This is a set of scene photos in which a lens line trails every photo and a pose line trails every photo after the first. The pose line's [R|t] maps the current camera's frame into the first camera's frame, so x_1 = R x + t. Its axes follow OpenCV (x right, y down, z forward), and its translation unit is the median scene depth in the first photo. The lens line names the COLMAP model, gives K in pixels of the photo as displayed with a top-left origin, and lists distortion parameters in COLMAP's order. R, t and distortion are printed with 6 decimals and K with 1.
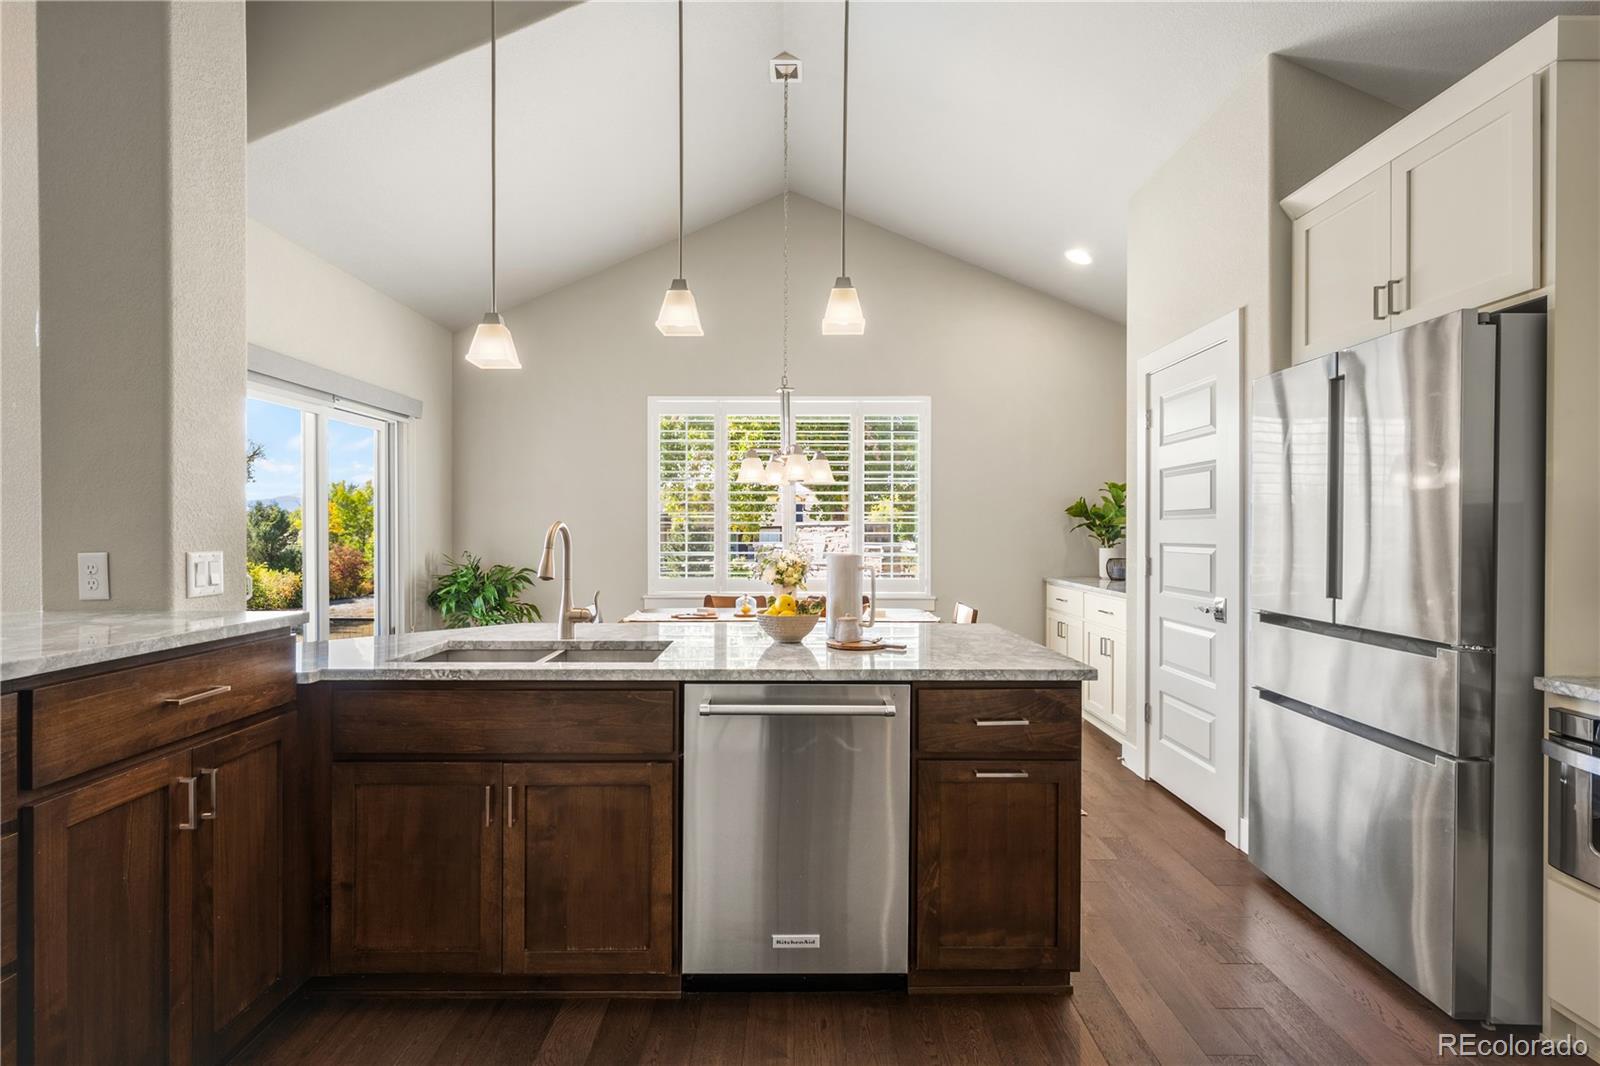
lens RADIAL K [[742.8, 0, 787.3], [0, 742.8, 534.8], [0, 0, 1]] dist [0.004462, 0.000327]
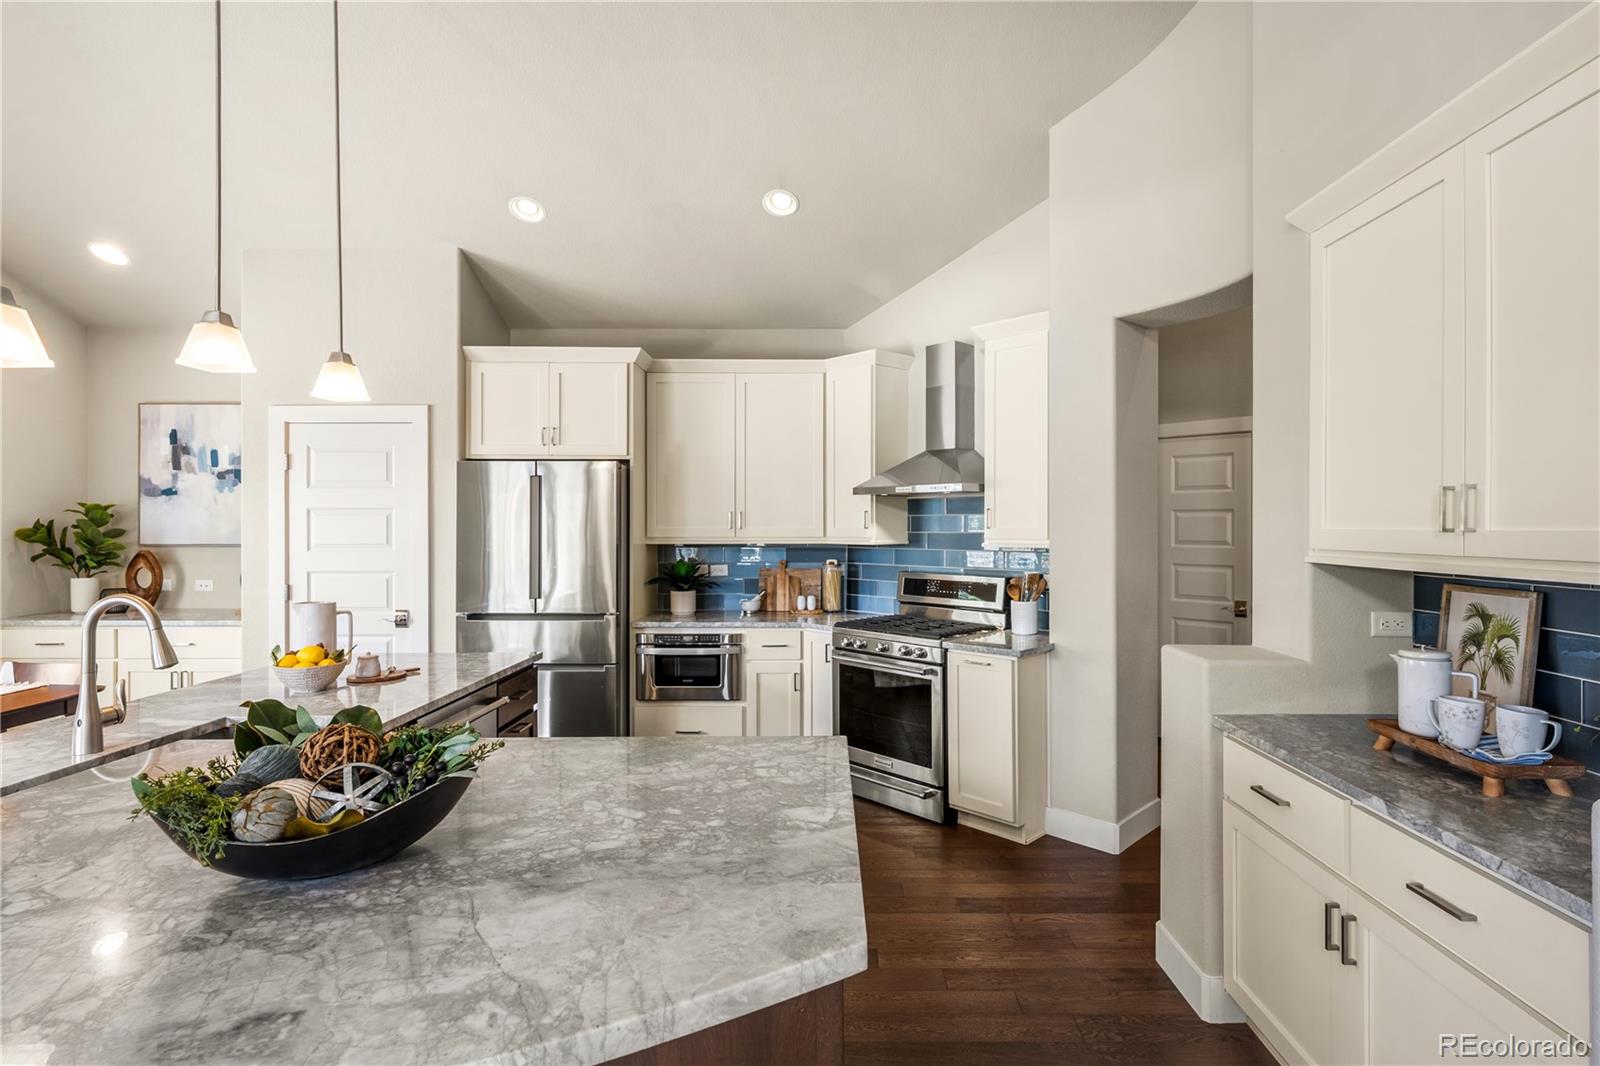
lens RADIAL K [[824.5, 0, 812.8], [0, 824.5, 523.0], [0, 0, 1]] dist [0.005536, 0.000864]
pose [[-0.007454, 0.004095, 0.999964, -0.920089], [0.010203, 0.999940, -0.004019, -0.059138], [-0.999920, 0.010173, -0.007495, 0.259677]]
